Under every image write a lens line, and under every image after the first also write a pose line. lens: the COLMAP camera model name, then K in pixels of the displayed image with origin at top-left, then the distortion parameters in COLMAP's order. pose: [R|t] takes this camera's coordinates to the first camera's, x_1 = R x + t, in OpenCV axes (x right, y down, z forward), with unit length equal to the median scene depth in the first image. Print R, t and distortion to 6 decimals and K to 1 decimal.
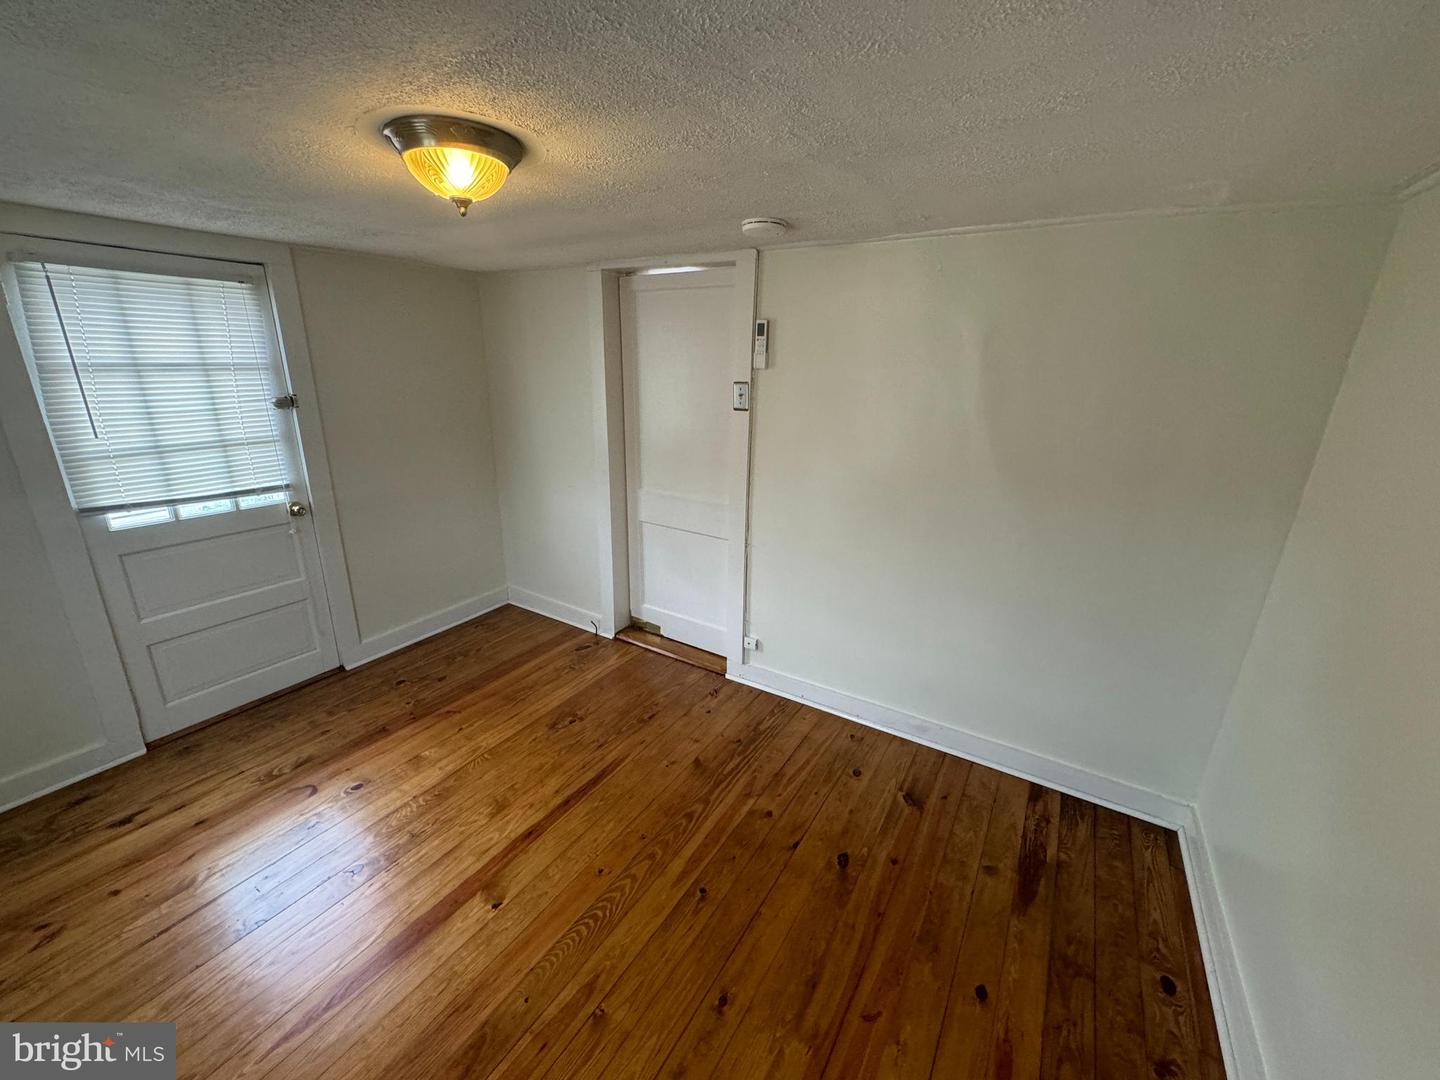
lens RADIAL K [[575.5, 0, 719.9], [0, 575.5, 537.3], [0, 0, 1]] dist [-0.002091, 0.000690]
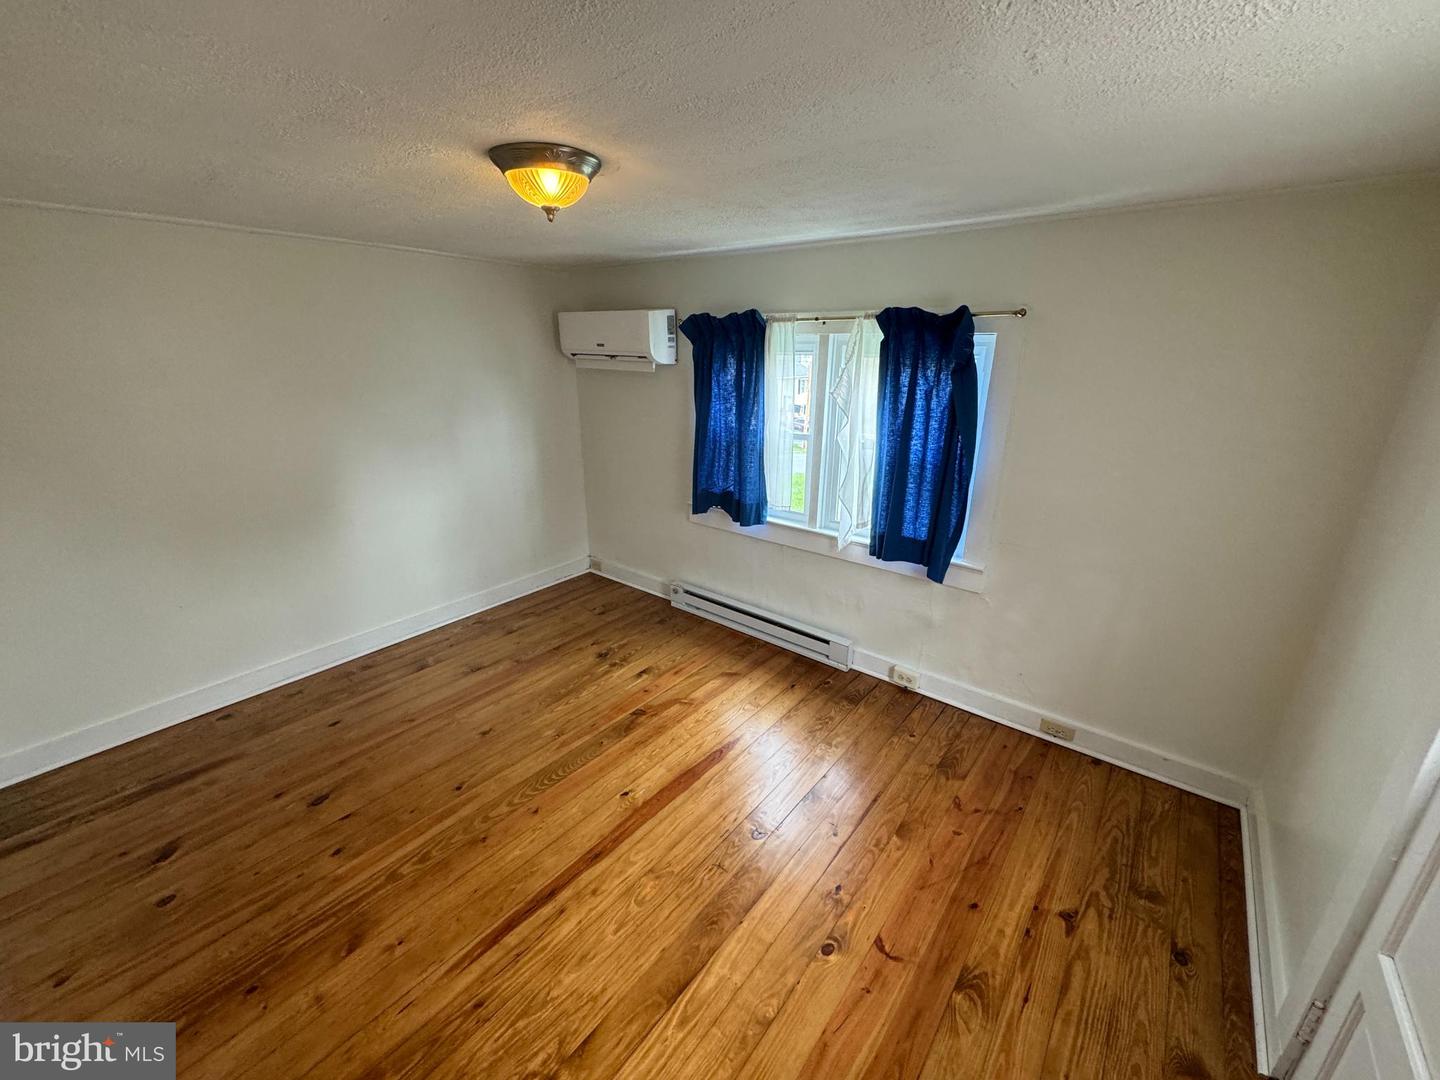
lens RADIAL K [[574.5, 0, 721.4], [0, 574.5, 537.4], [0, 0, 1]] dist [-0.001970, 0.000223]
pose [[-0.992453, -0.061819, 0.105904, -0.550649], [0.012663, 0.807346, 0.589943, -0.416408], [-0.121971, 0.586831, -0.800470, 1.308122]]
